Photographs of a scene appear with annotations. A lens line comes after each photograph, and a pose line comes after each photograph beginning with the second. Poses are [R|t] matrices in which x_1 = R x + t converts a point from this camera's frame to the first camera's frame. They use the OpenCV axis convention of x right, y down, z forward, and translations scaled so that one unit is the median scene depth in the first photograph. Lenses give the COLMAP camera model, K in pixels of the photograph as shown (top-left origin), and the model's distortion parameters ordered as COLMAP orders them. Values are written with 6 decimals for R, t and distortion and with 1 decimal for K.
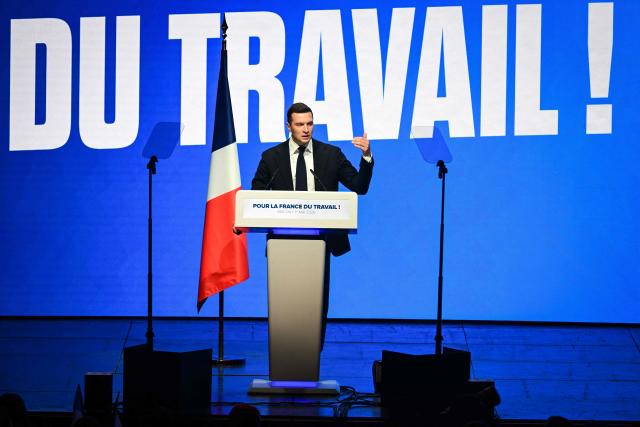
lens RADIAL K [[1089.7, 0, 319.8], [0, 1089.7, 214.4], [0, 0, 1]] dist [-0.023886, 0.000000]
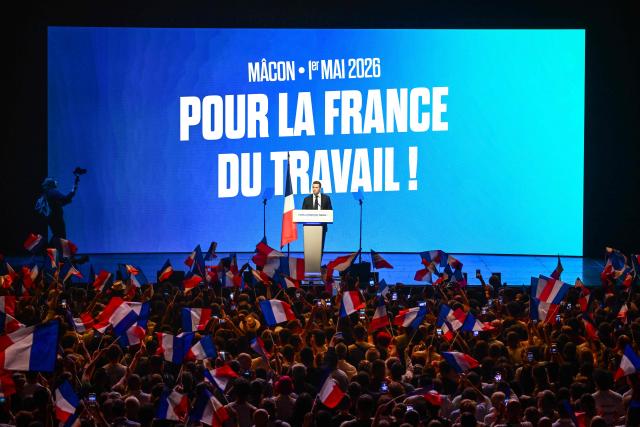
lens RADIAL K [[1089.7, 0, 320.1], [0, 1089.7, 213.5], [0, 0, 1]] dist [-0.023886, 0.000000]
pose [[0.997735, -0.008839, -0.066682, 0.199416], [0.007732, 0.999828, -0.016845, 0.039373], [0.066820, 0.016292, 0.997632, -2.012415]]
